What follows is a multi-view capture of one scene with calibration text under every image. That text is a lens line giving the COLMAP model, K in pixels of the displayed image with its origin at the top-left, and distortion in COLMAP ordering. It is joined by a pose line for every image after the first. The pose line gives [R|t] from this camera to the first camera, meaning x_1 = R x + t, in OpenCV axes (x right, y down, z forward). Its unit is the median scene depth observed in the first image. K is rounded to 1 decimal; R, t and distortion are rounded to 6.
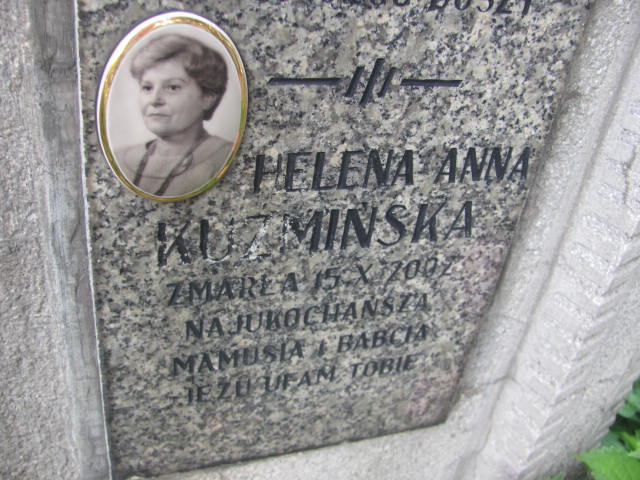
lens RADIAL K [[651.0, 0, 319.0], [0, 651.0, 214.5], [0, 0, 1]] dist [-0.208719, 0.236875]
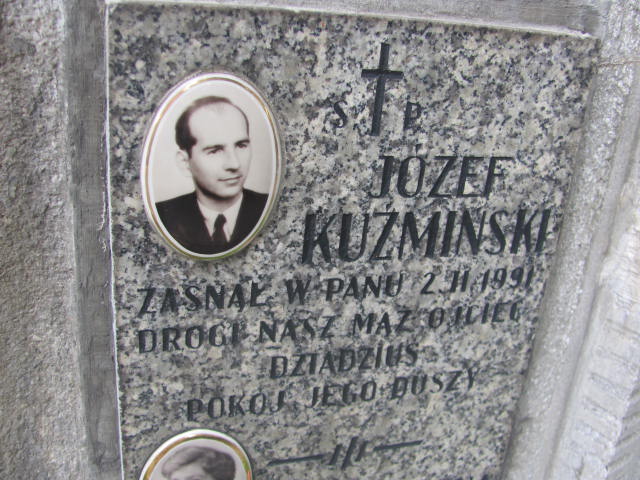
lens RADIAL K [[641.3, 0, 317.7], [0, 641.3, 241.9], [0, 0, 1]] dist [-0.208468, 0.227293]
pose [[0.998362, -0.045221, -0.035052, 0.081765], [0.036935, 0.977265, -0.208781, -0.356787], [0.043696, 0.207144, 0.977334, -0.300633]]
